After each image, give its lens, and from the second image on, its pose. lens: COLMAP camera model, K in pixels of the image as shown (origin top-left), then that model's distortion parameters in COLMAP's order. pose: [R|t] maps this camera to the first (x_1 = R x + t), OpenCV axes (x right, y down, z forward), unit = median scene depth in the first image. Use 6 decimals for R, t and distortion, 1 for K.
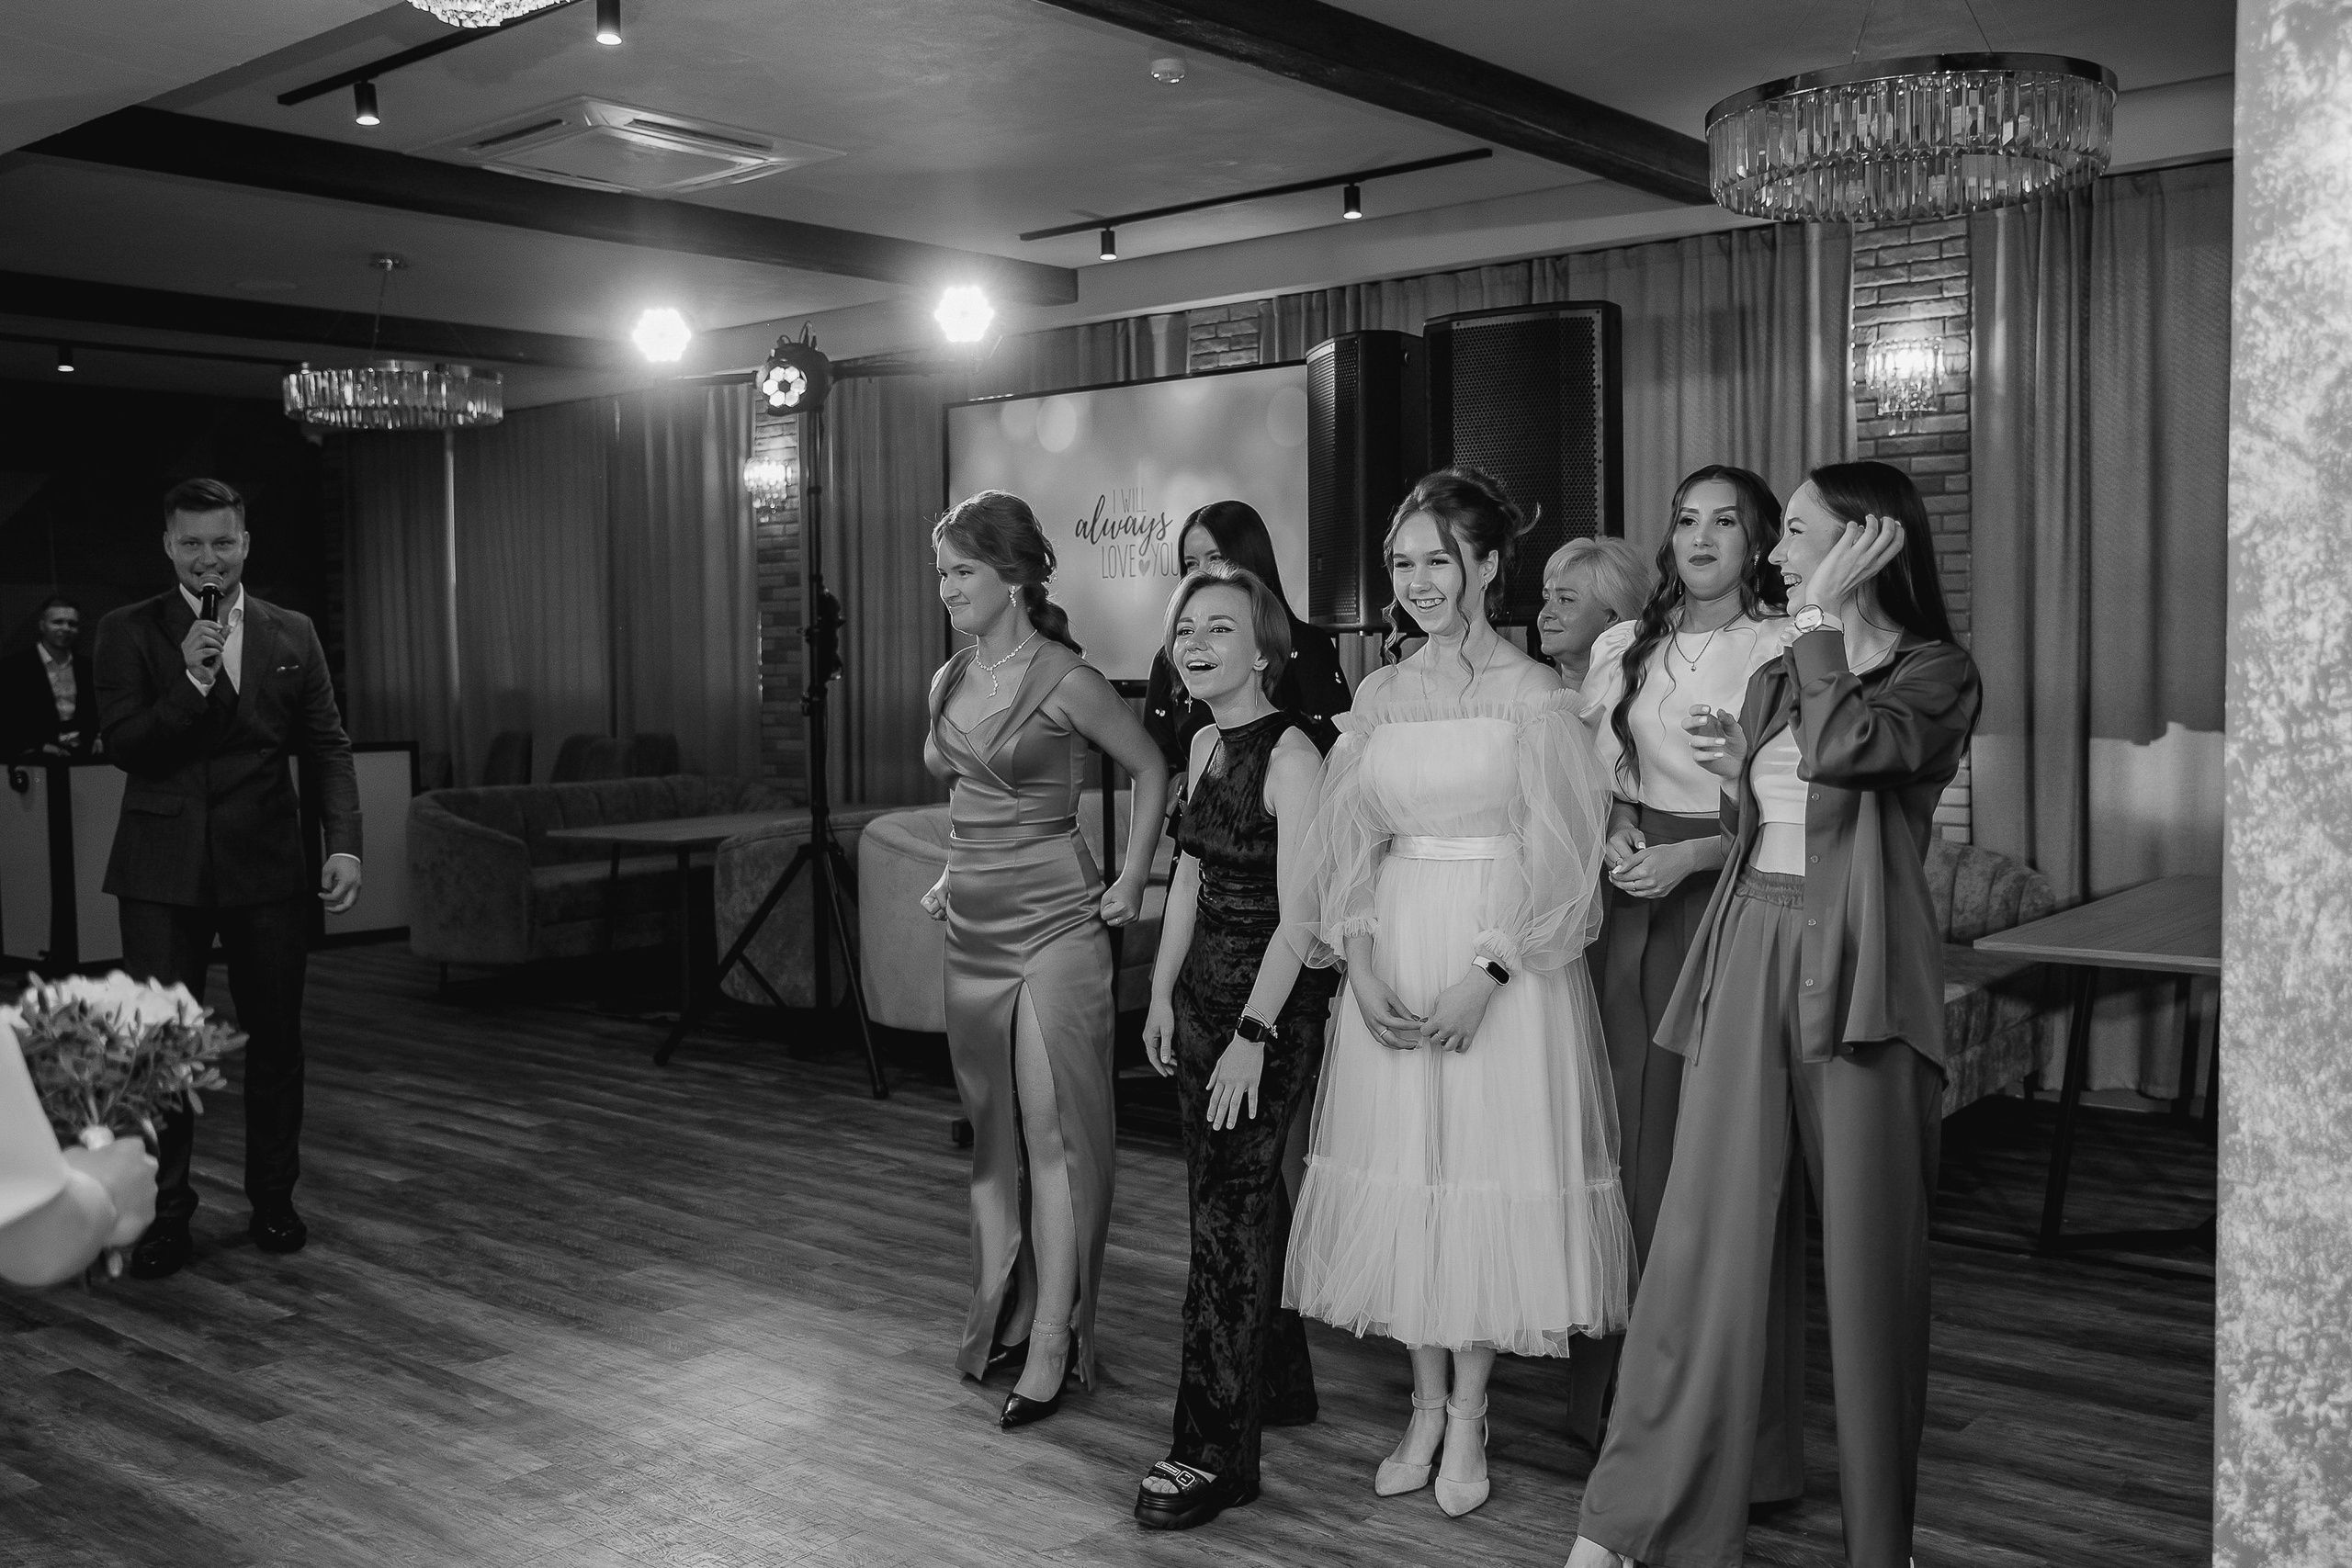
lens RADIAL K [[2172.8, 0, 1179.2], [0, 2172.8, 794.3], [0, 0, 1]] dist [-0.051670, 0.090363]
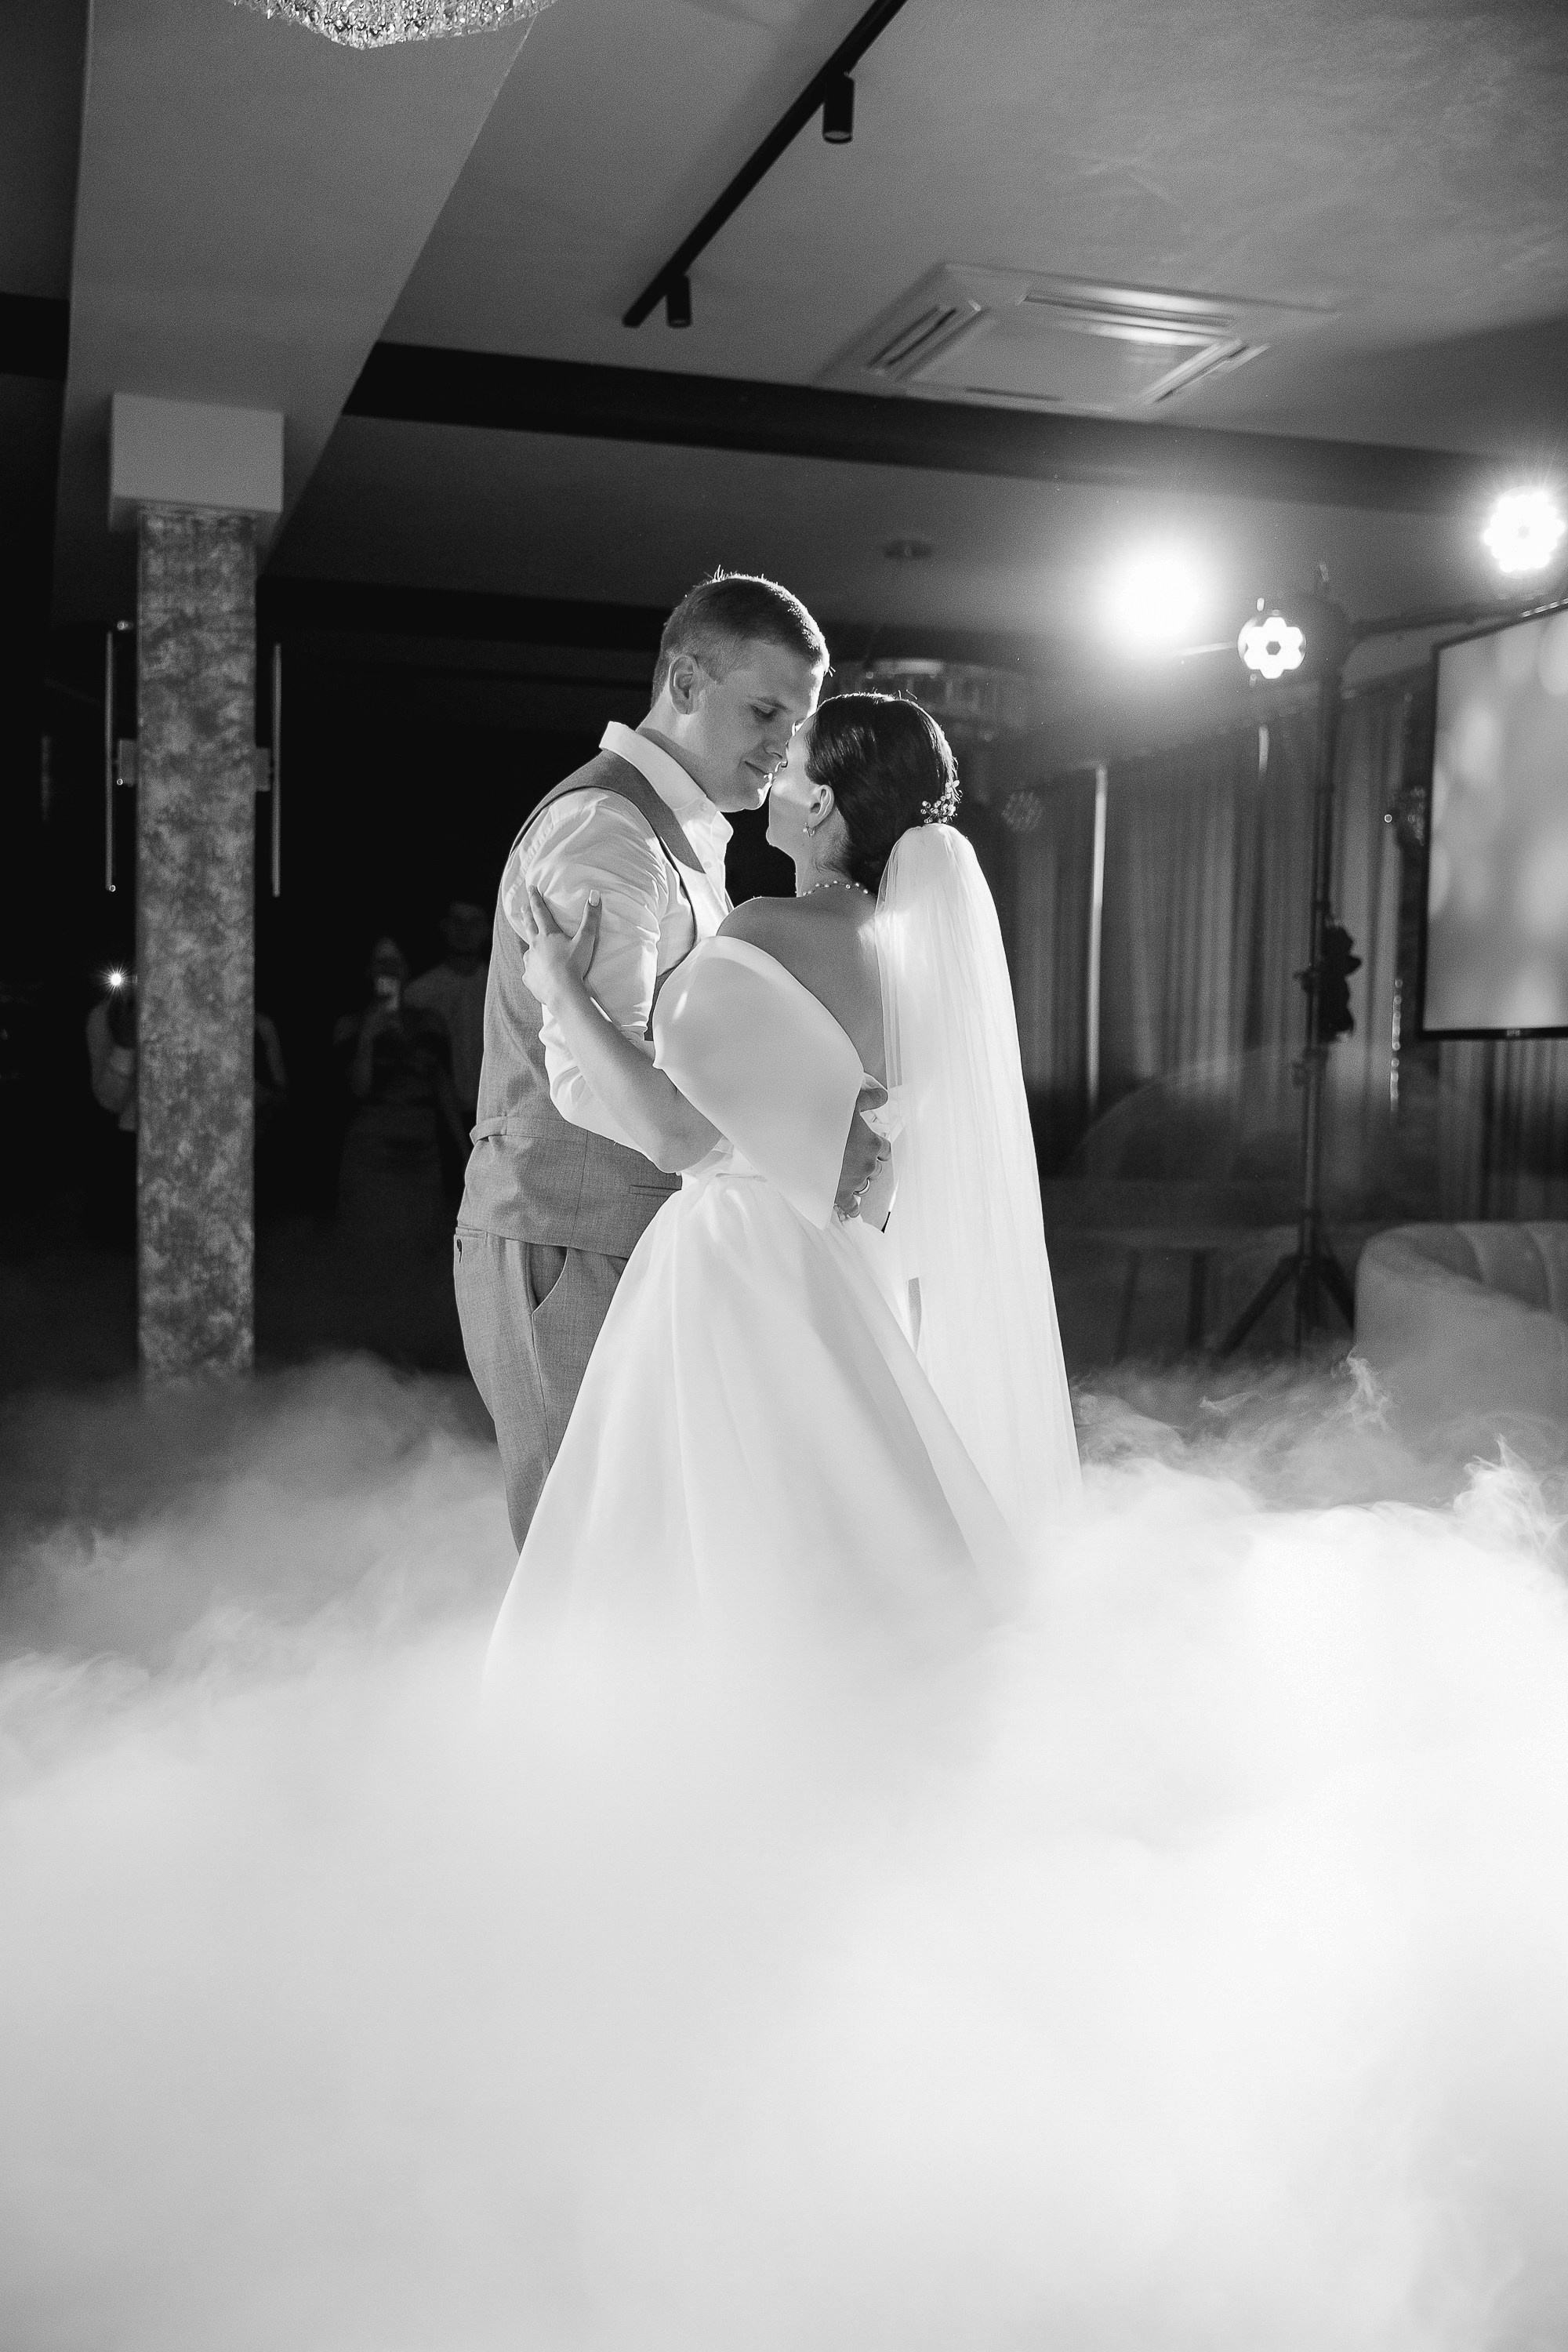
lens RADIAL K [[2400.1, 0, 768.8], [0, 2400.1, 1213.8], [0, 0, 1]] dist [0.007626, 0.042270]
pose [[0.842084, 0.058202, -0.536197, 0.179164], [-0.065873, 0.997816, 0.004856, 0.022855], [0.535308, 0.031232, 0.844079, 0.273455]]
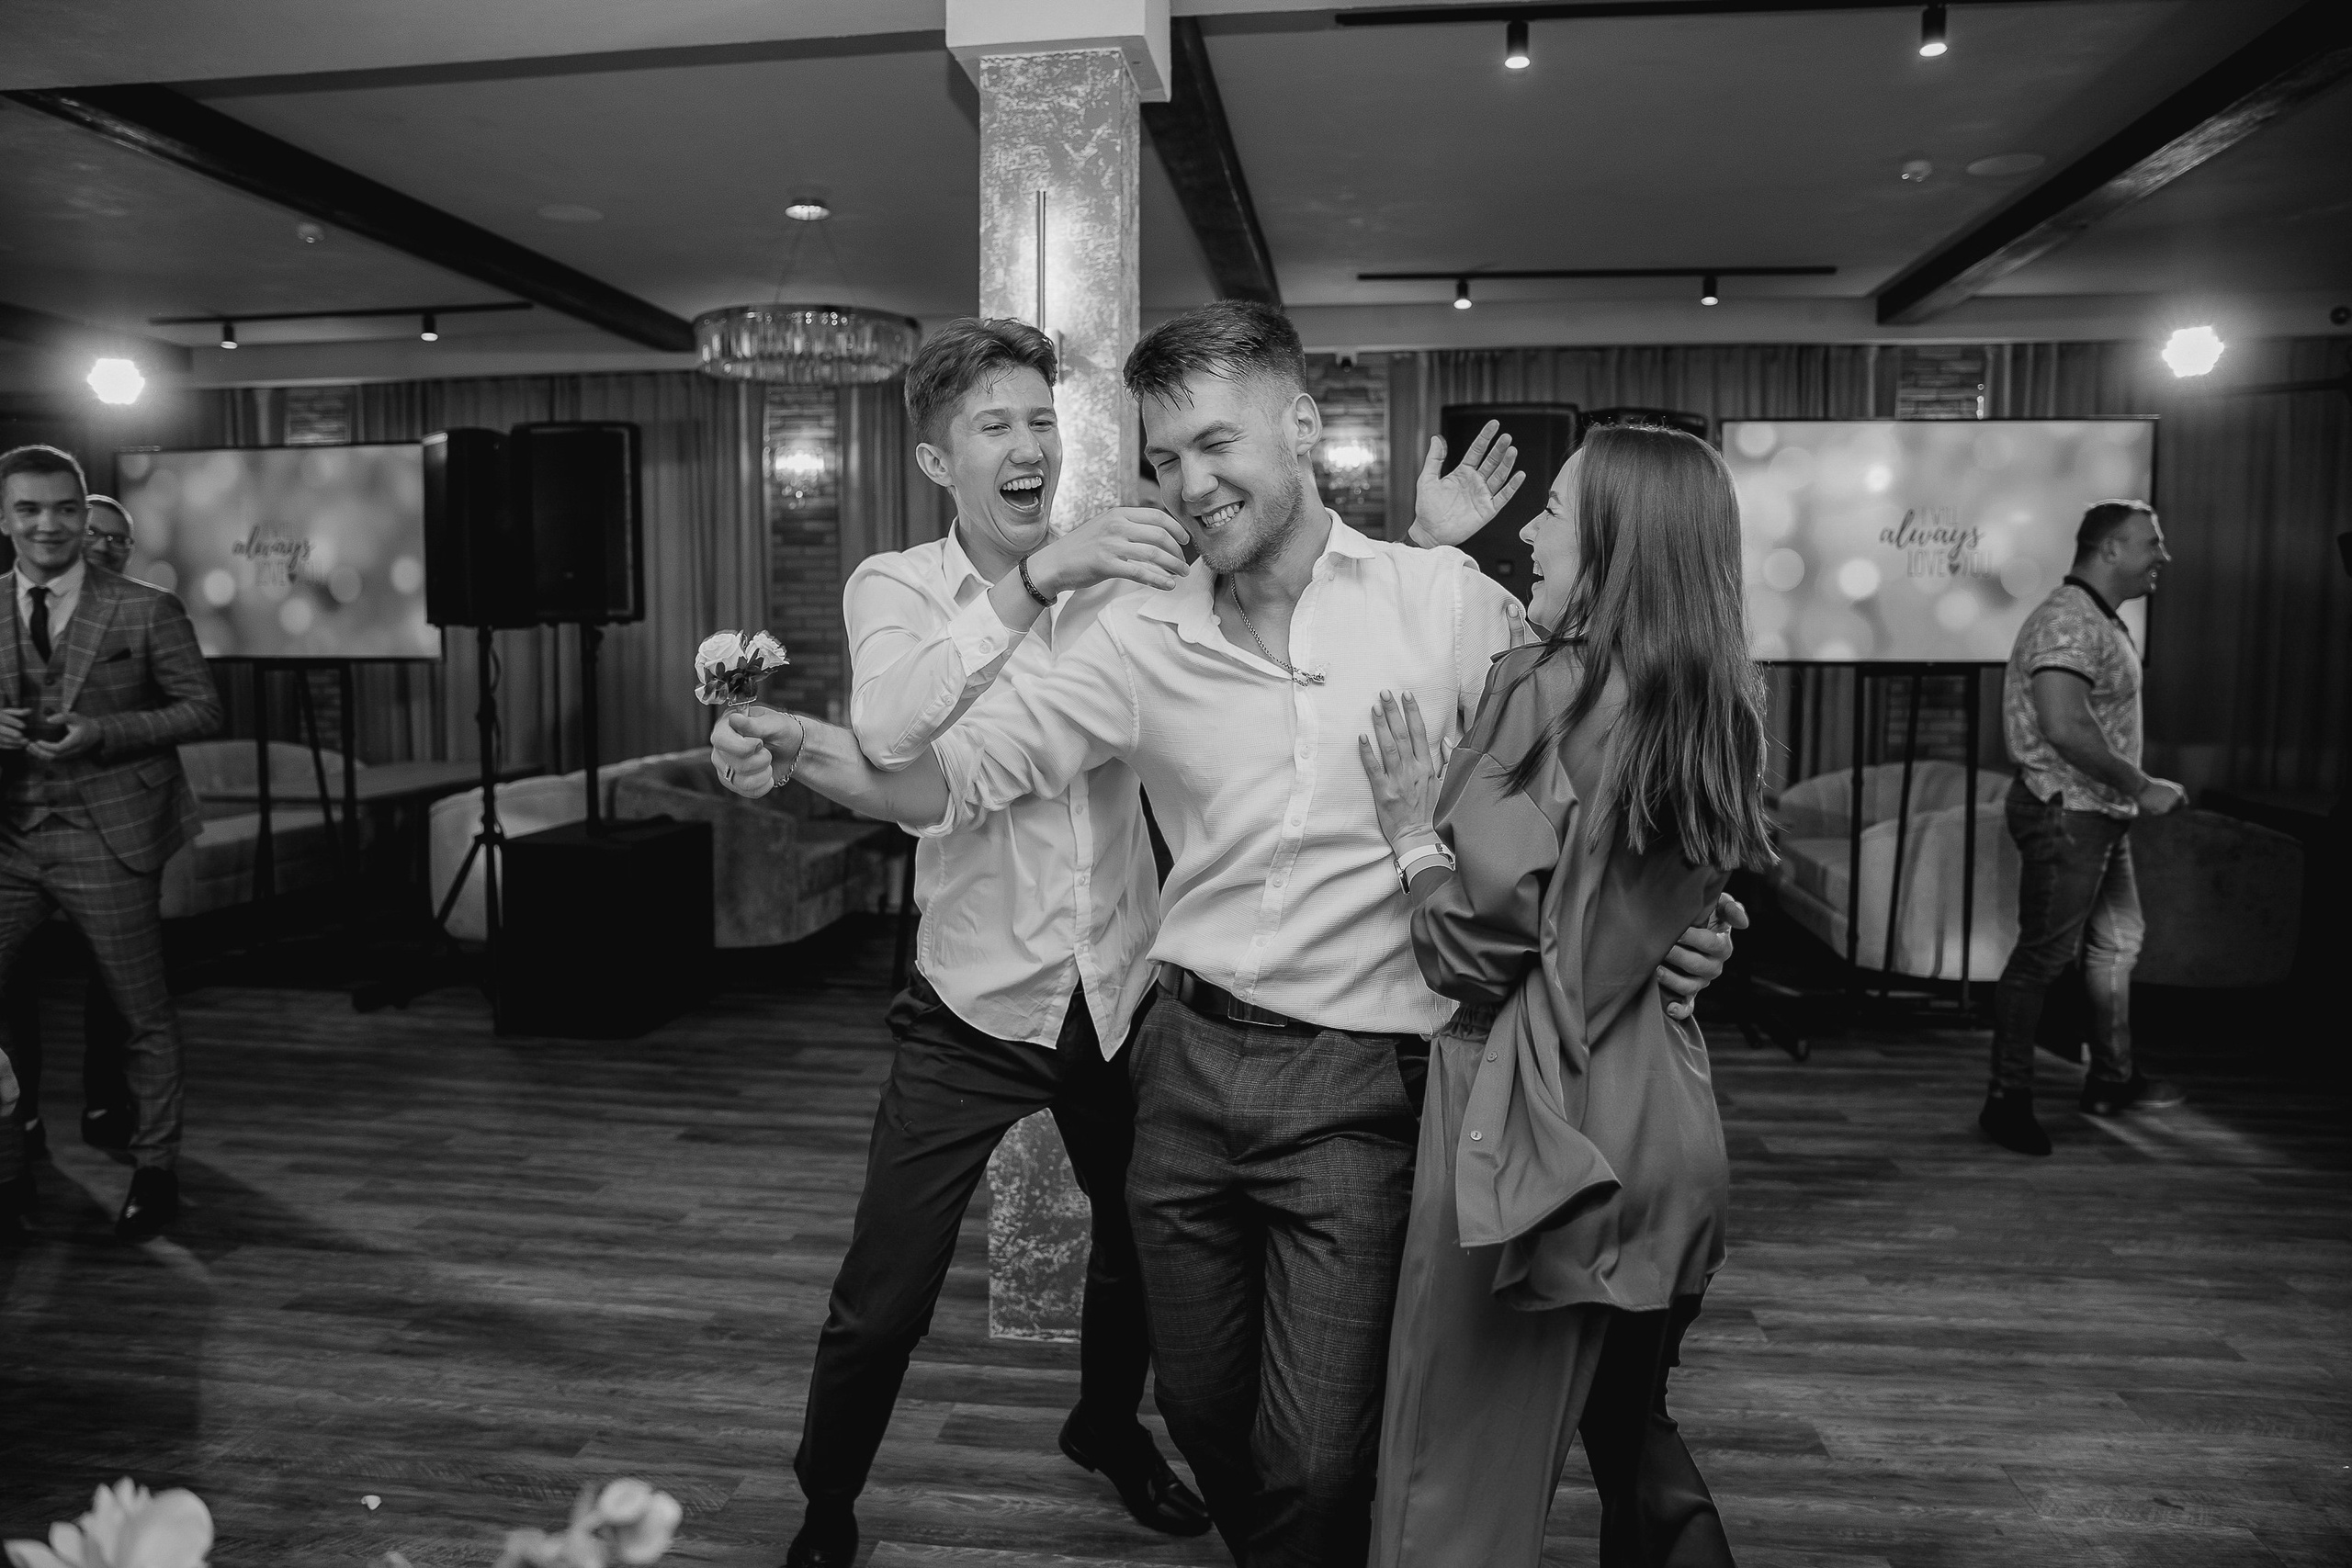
lens RADIAL K [[1590.3, 0, 1169.3], [0, 1590.3, 767.3], [0, 0, 1]] dist [-0.117324, 0.091056]
pose [[0.843371, -0.027916, 0.536606, -0.090015], [0.021273, 0.999601, 0.018568, 0.015169], [-0.536910, -0.004244, 0.843629, -0.187416]]
